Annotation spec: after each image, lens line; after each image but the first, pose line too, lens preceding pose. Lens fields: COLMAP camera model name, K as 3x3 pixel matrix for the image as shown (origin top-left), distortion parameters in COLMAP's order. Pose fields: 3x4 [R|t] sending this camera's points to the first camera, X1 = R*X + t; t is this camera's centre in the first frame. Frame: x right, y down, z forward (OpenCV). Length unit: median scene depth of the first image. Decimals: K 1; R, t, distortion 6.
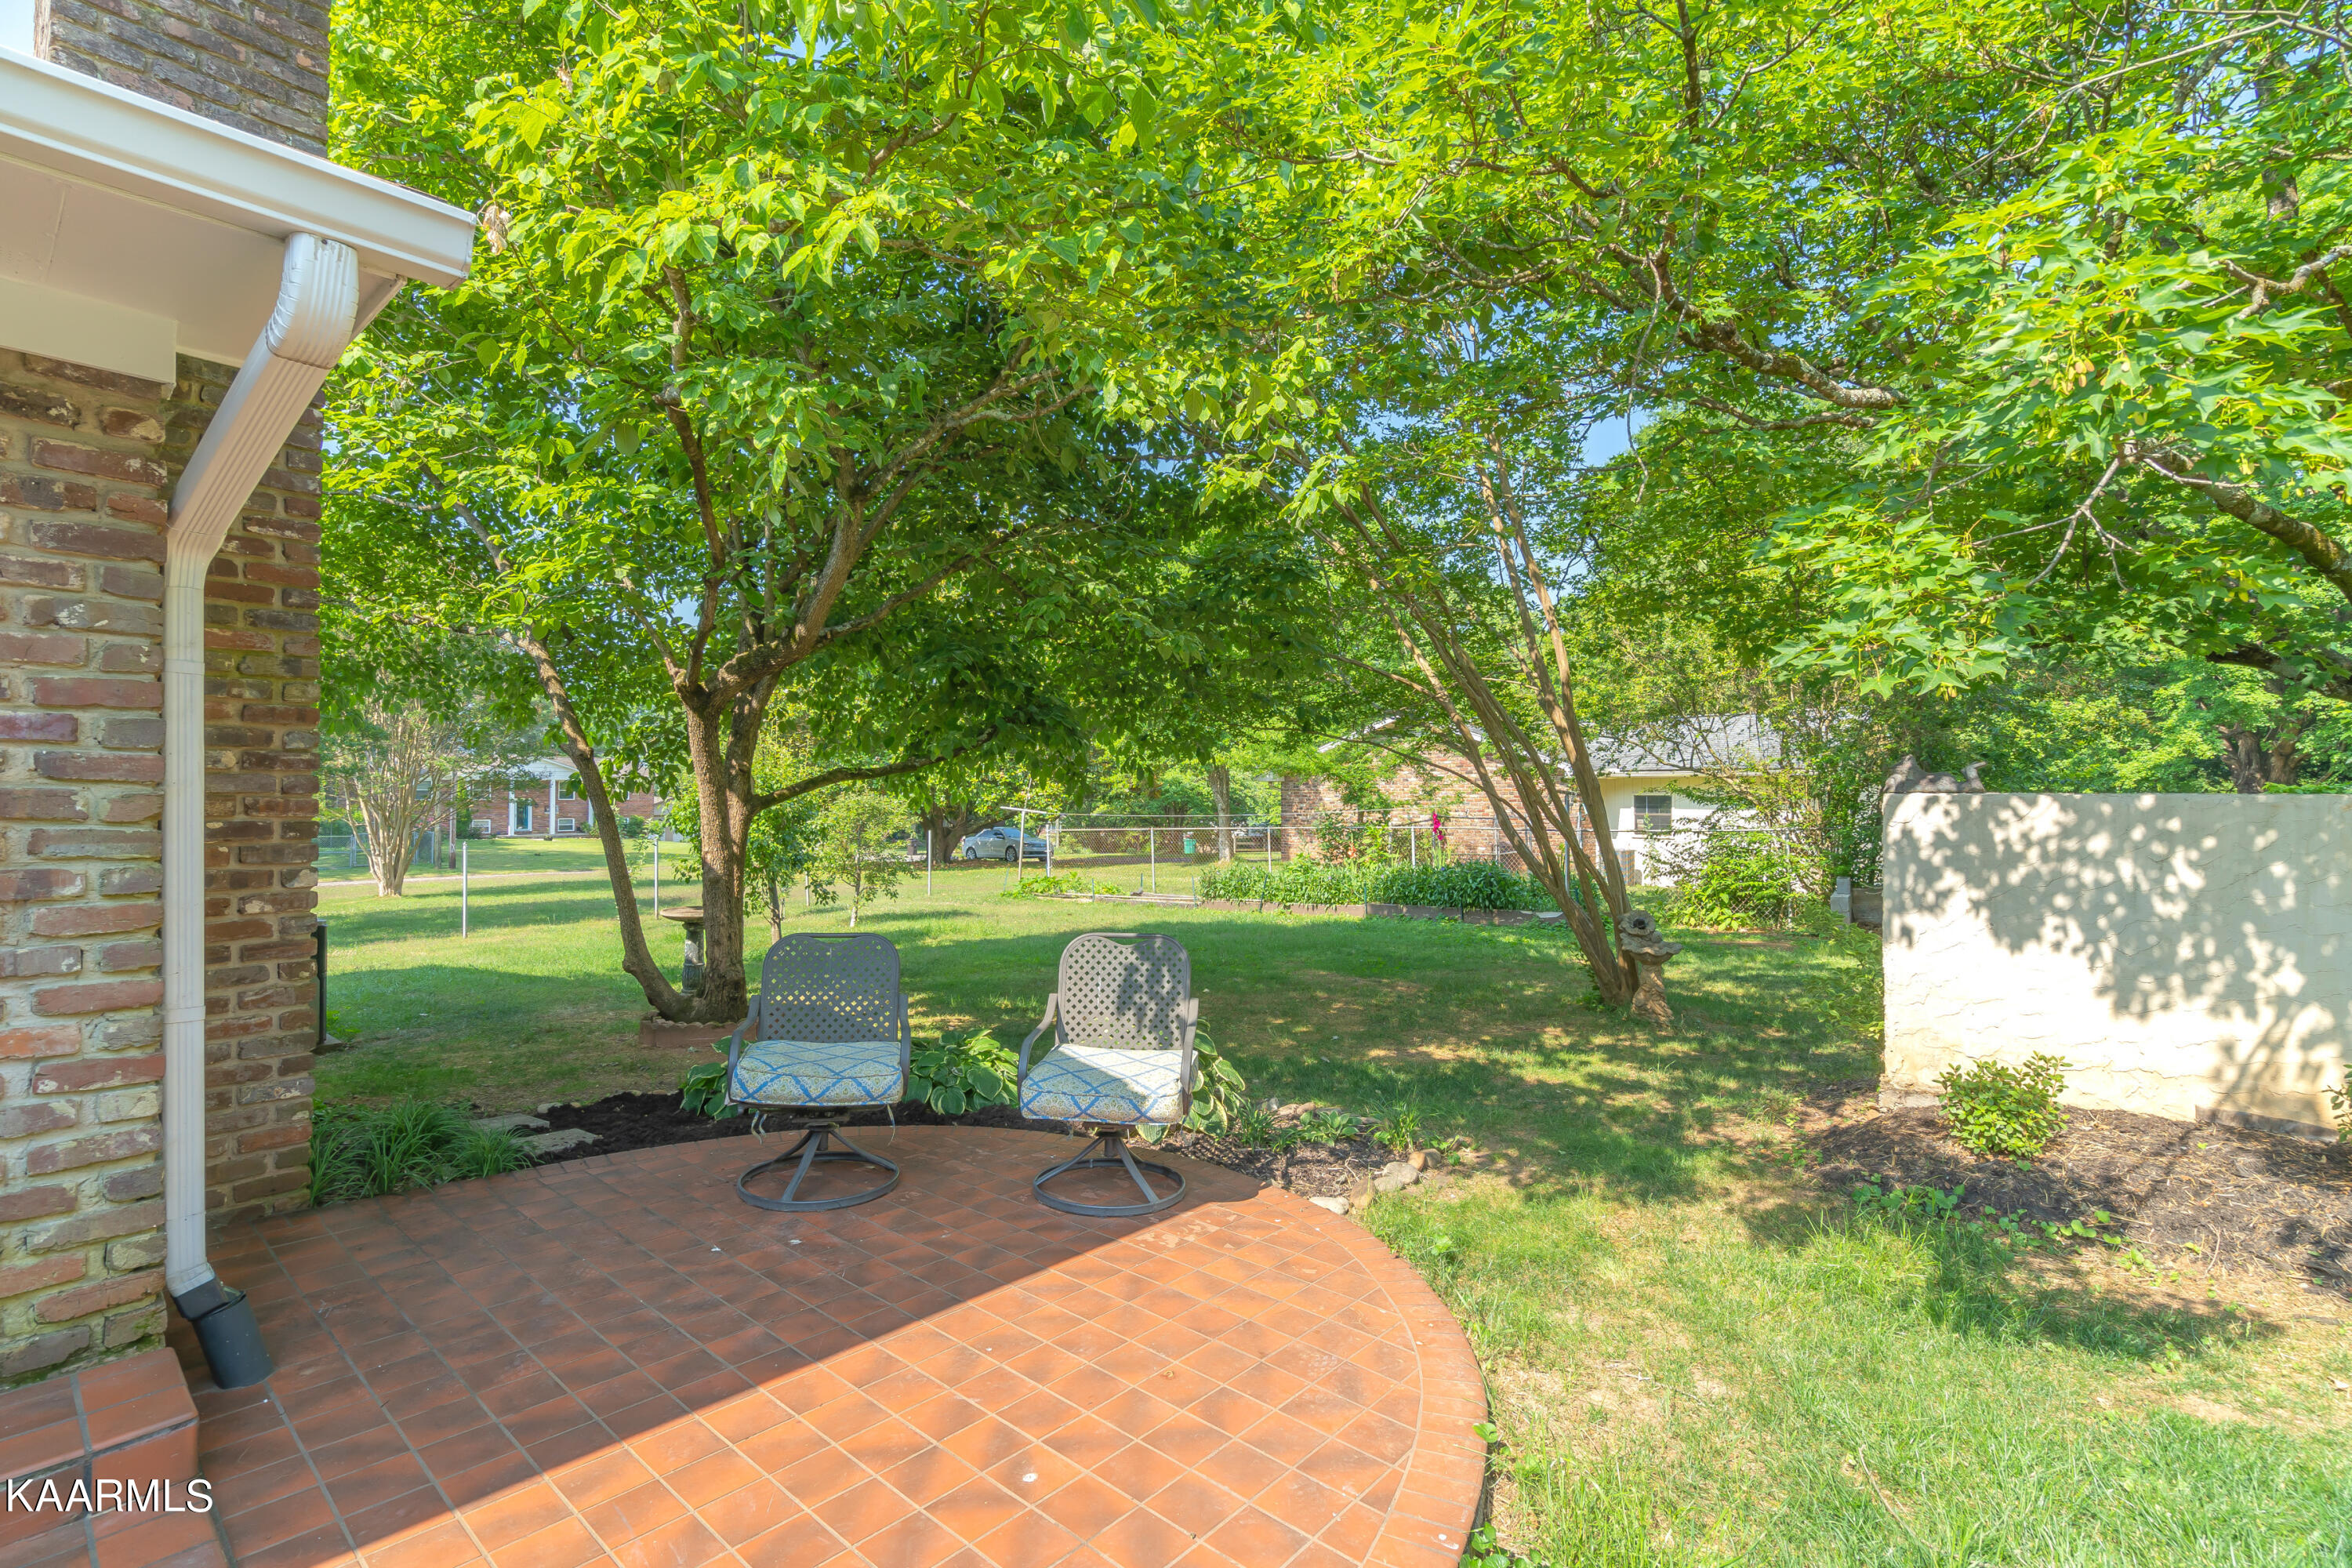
lens RADIAL K [[1060.2, 0, 1177.8], [0, 1060.2, 844.7], [0, 0, 1]] dist [-0.004001, -0.000721]
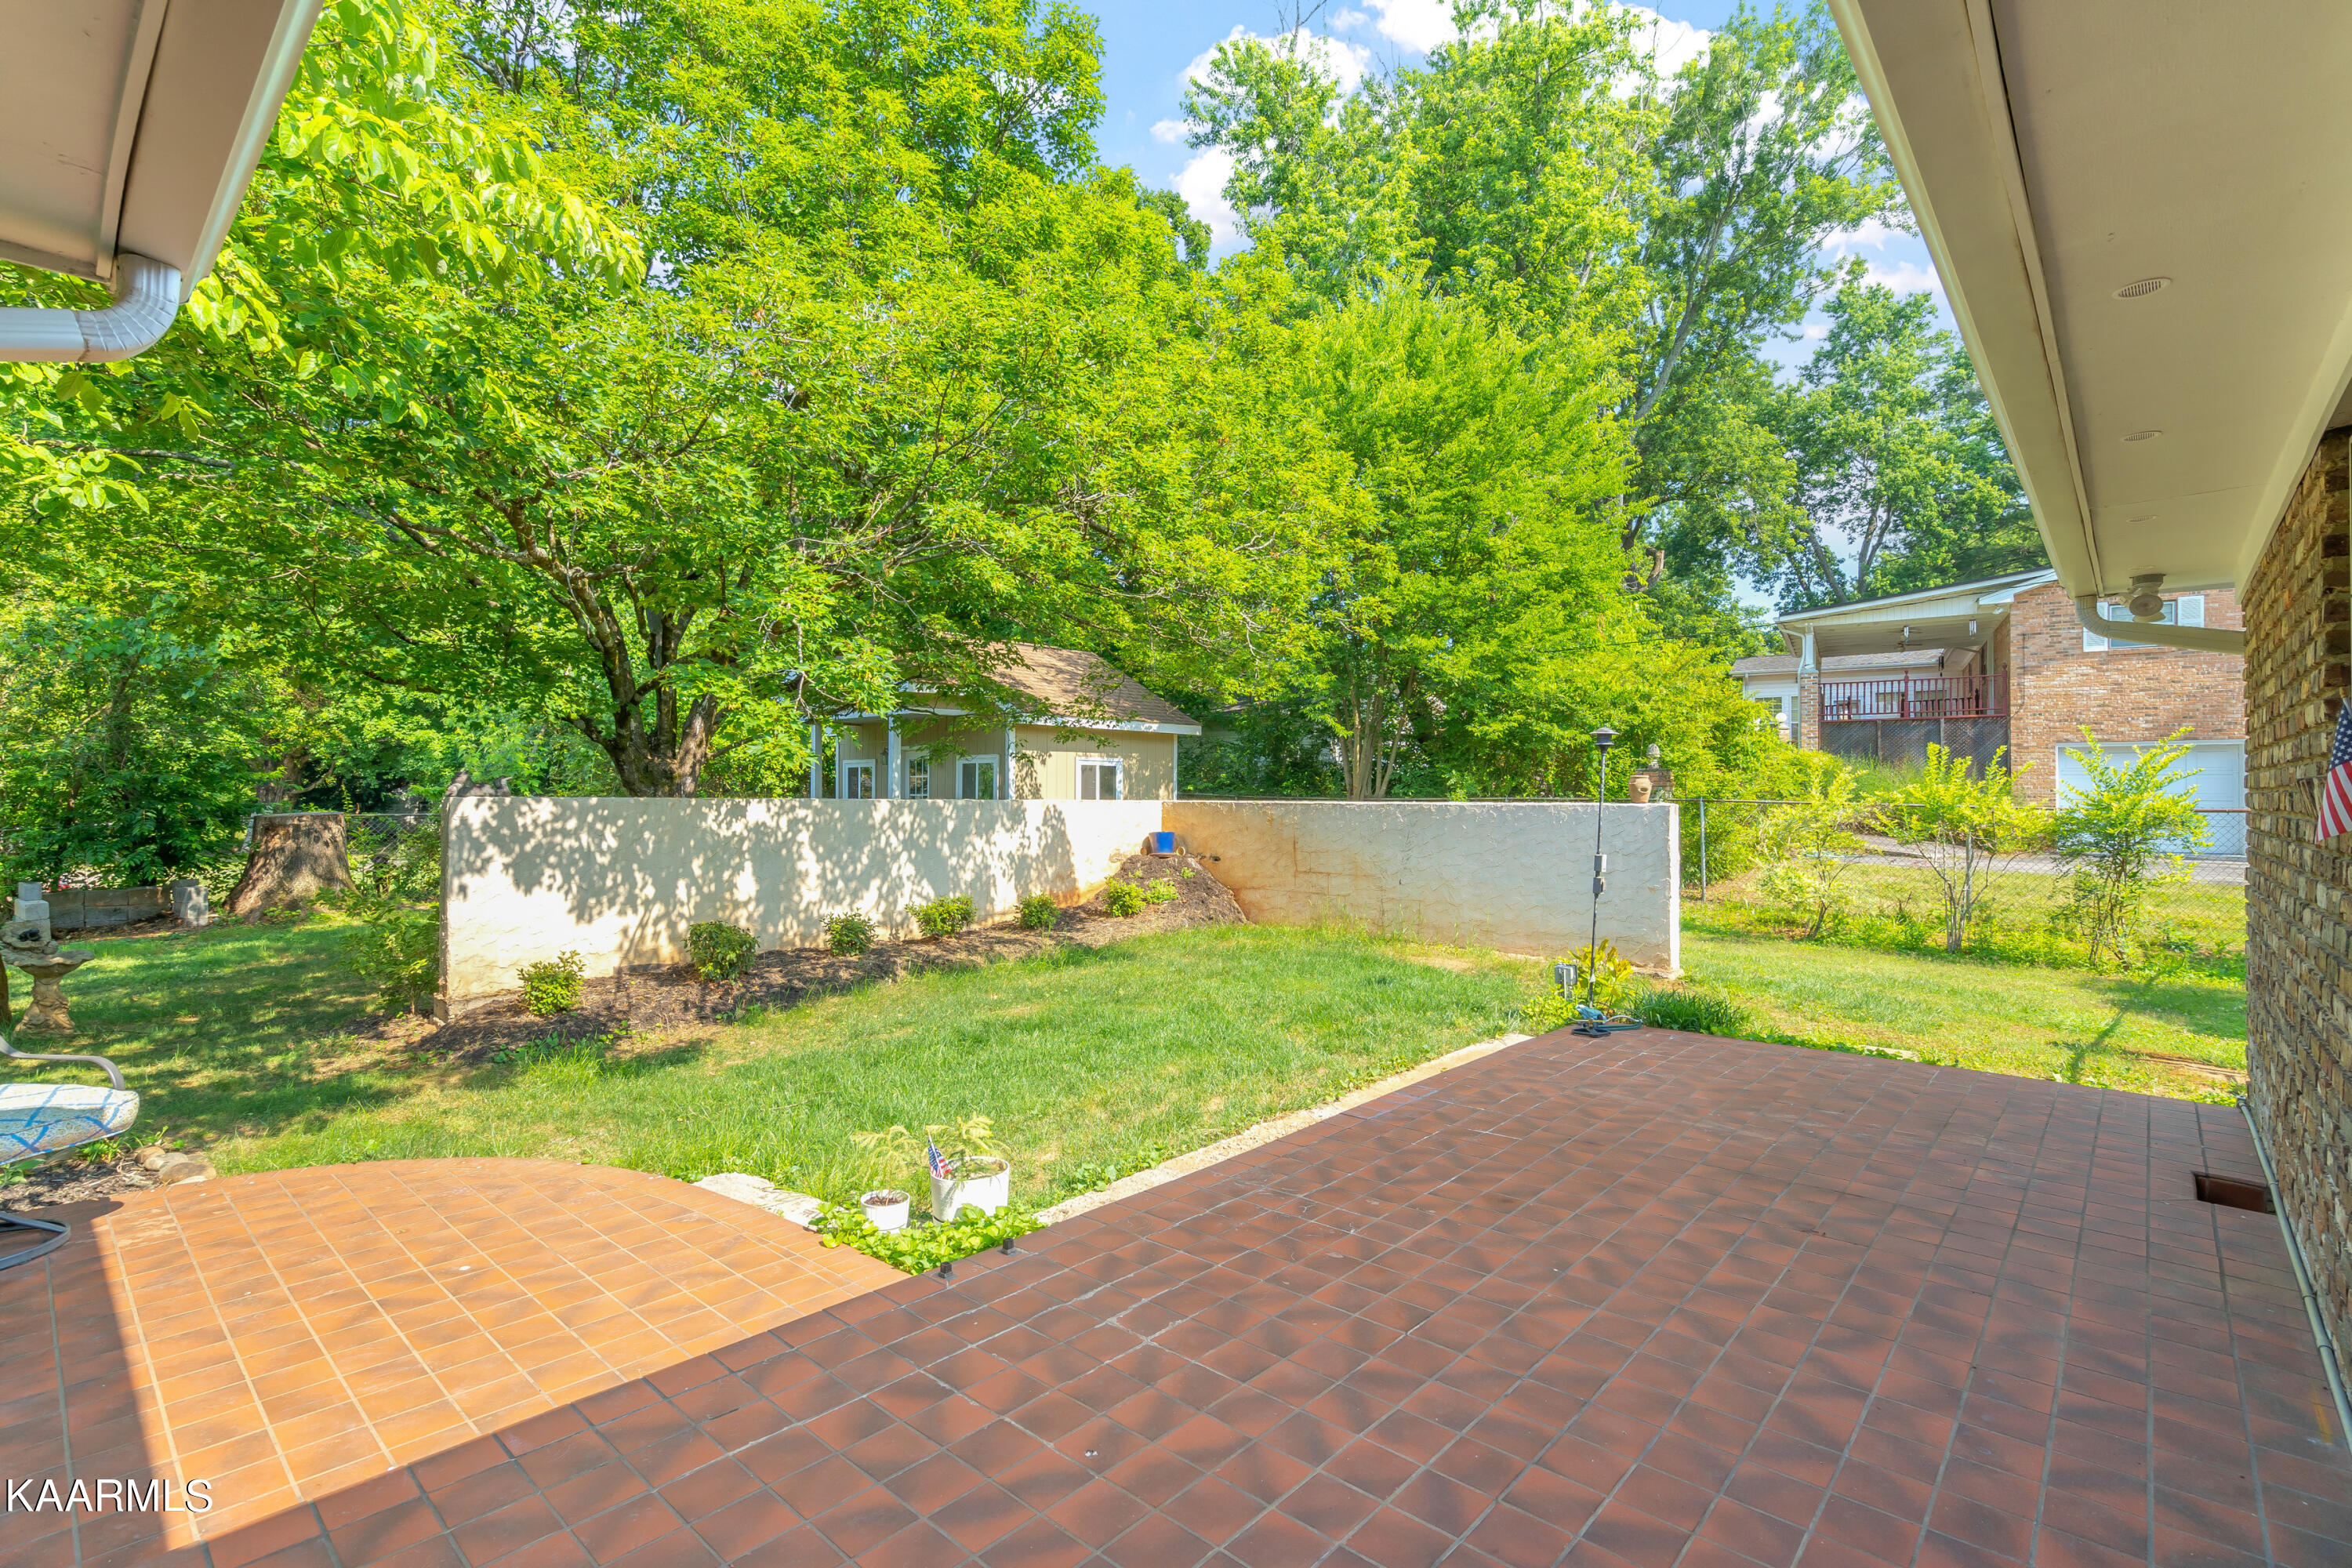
lens RADIAL K [[1060.2, 0, 1177.9], [0, 1060.2, 787.2], [0, 0, 1]] dist [-0.004001, -0.000721]
pose [[0.030363, 0.001882, 0.999537, -0.835372], [0.027245, 0.999625, -0.002710, -0.031105], [-0.999168, 0.027315, 0.030301, -0.045917]]
